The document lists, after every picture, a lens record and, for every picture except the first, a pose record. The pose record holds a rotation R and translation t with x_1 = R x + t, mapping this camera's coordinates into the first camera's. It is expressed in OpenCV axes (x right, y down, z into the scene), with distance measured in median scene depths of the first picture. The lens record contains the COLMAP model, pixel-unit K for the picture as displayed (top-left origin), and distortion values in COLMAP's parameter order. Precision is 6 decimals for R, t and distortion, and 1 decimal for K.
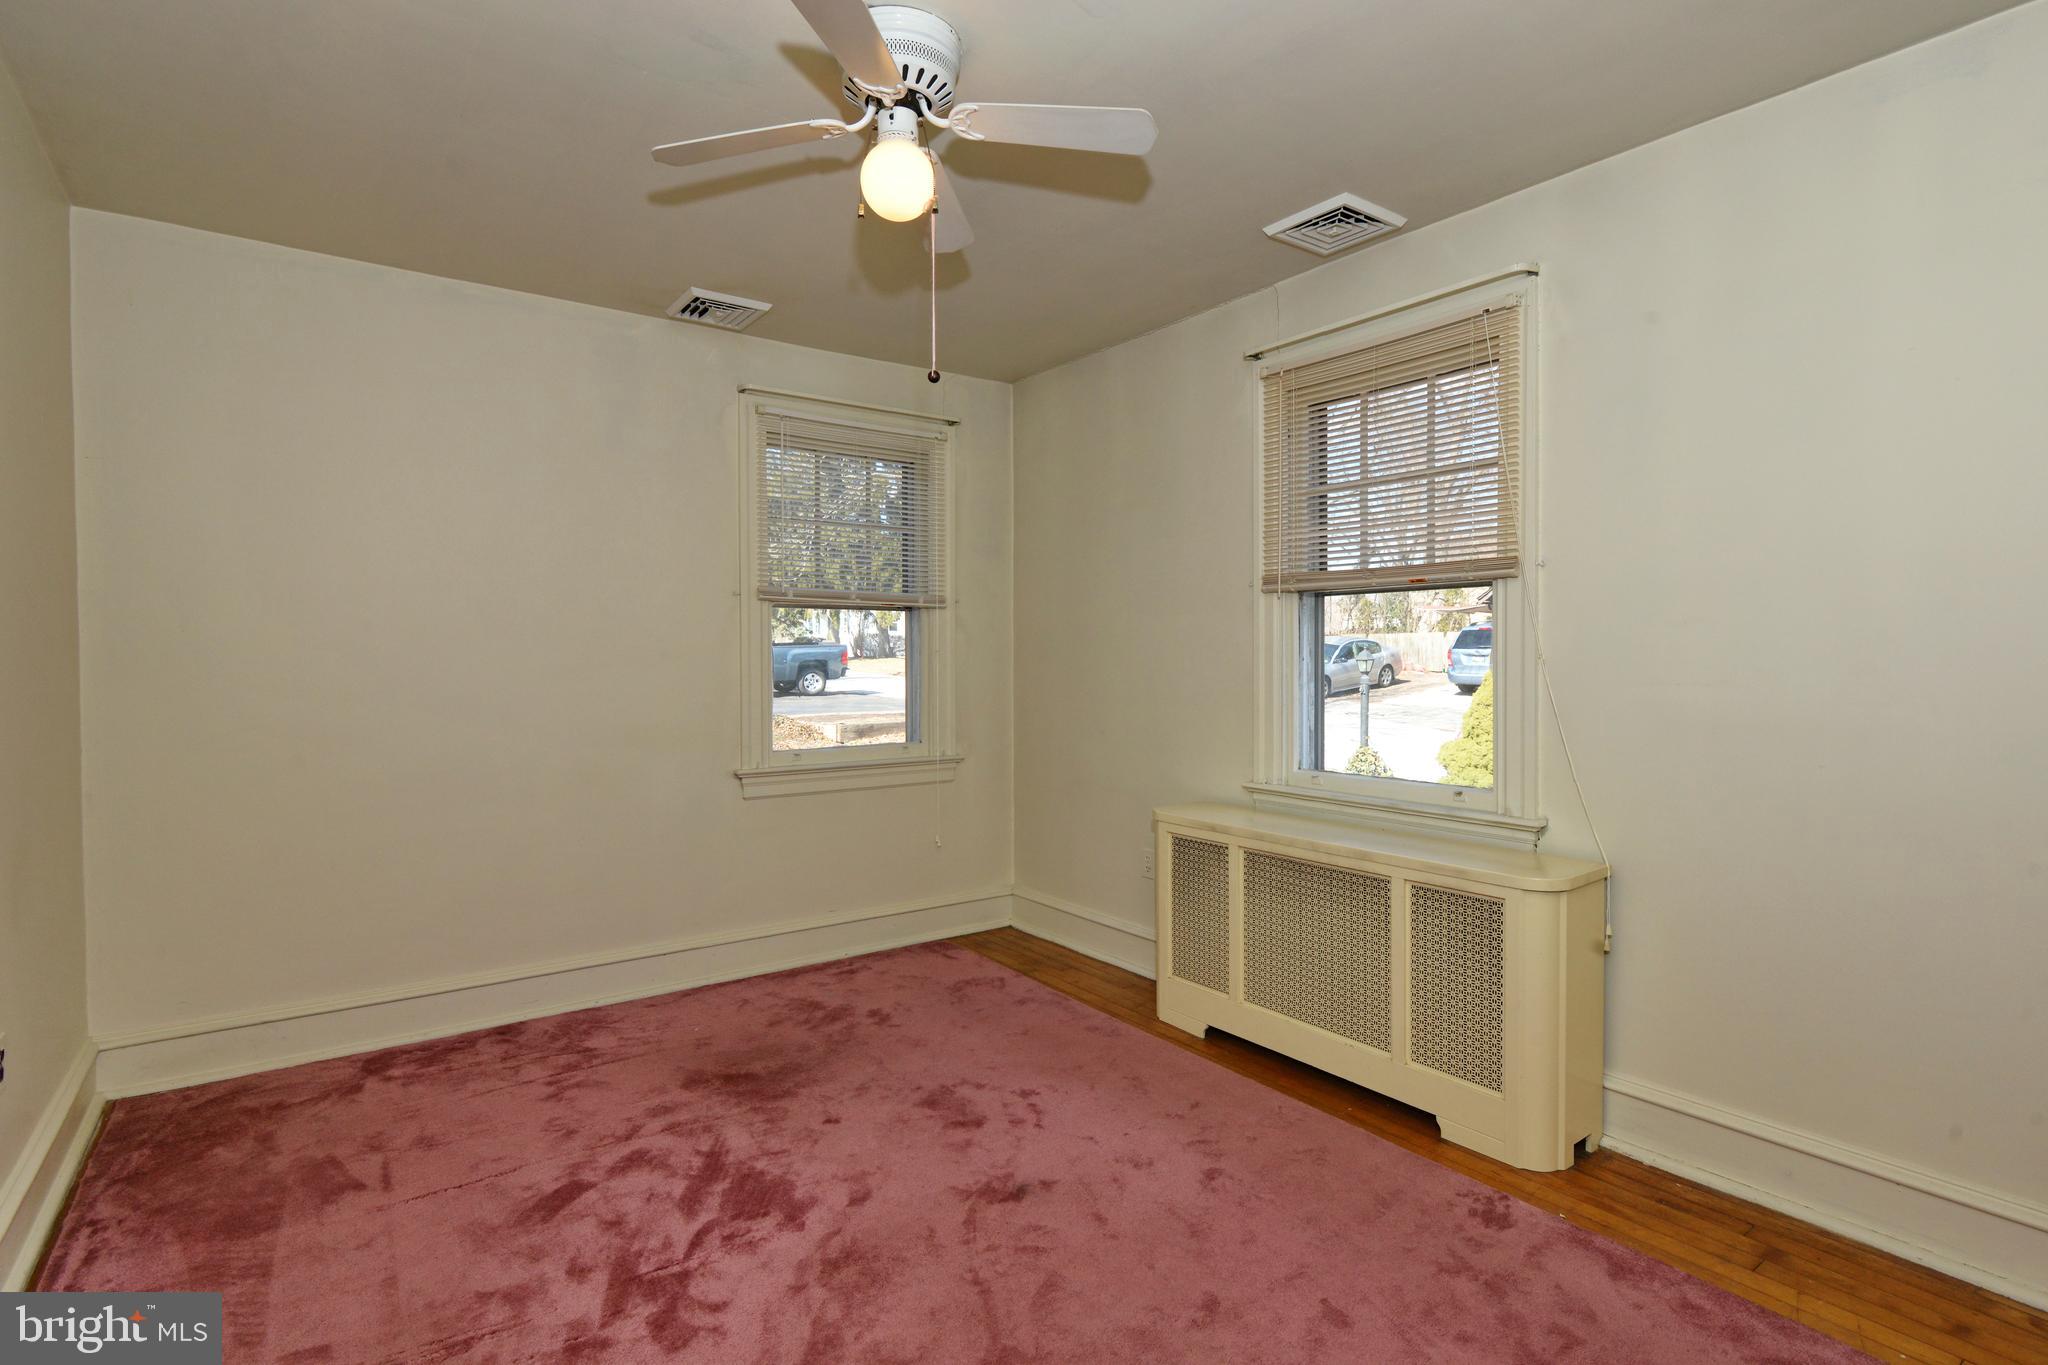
lens RADIAL K [[1009.3, 0, 1024.0], [0, 1009.3, 682.5], [0, 0, 1]] dist [-0.000288, -0.001158]
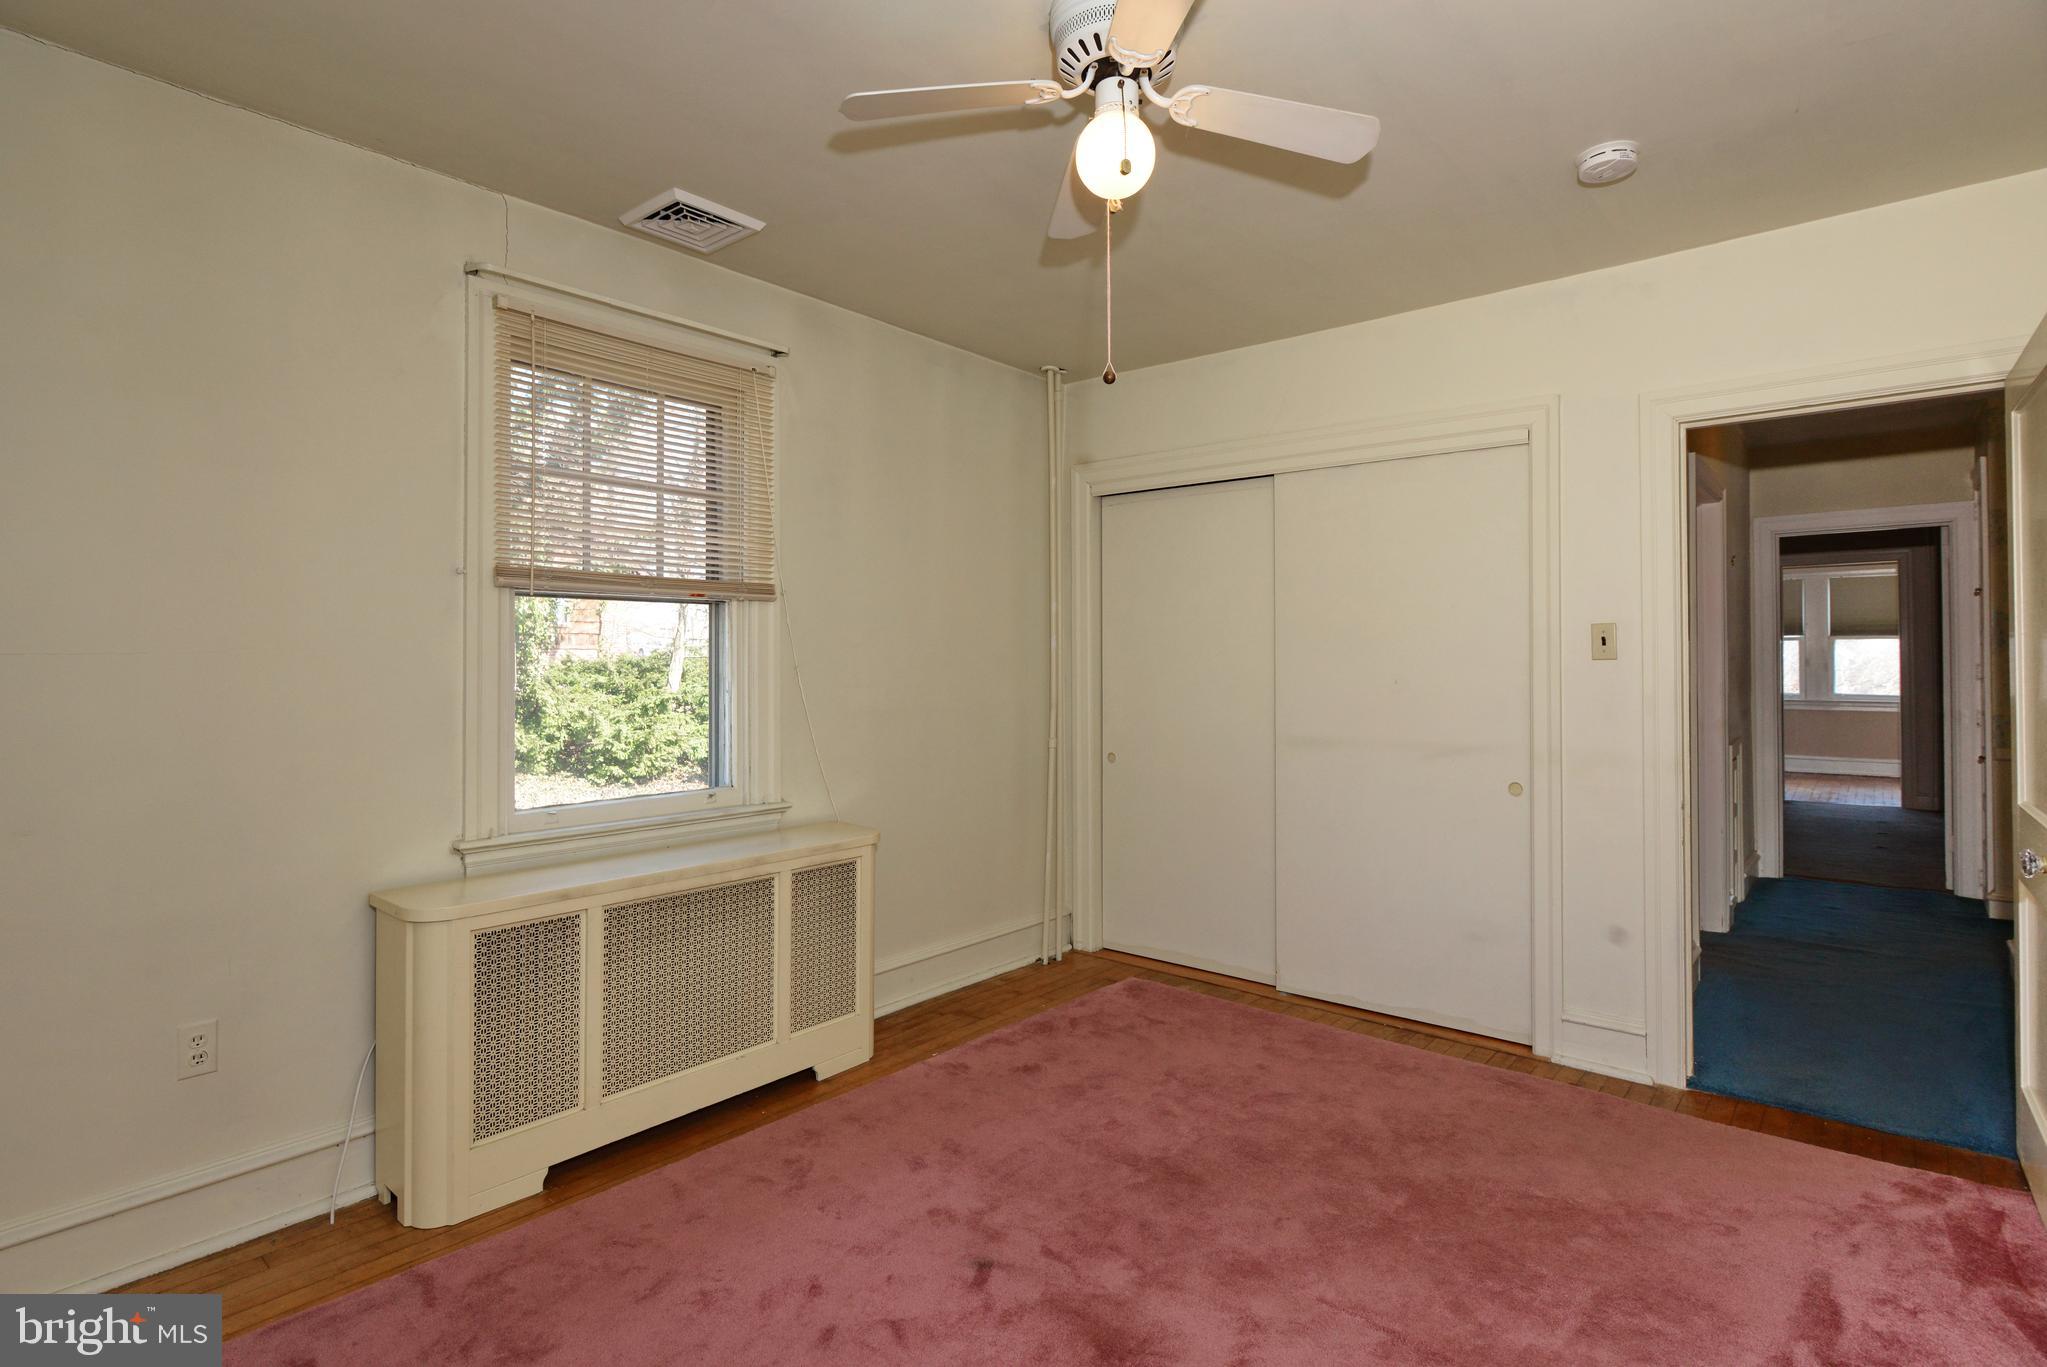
lens RADIAL K [[1016.3, 0, 1022.8], [0, 1016.3, 651.9], [0, 0, 1]] dist [-0.003281, -0.000285]
pose [[-0.235167, 0.009201, 0.971911, -0.714982], [0.025674, 0.999665, -0.003251, -0.031740], [-0.971616, 0.024188, -0.235325, 0.942929]]
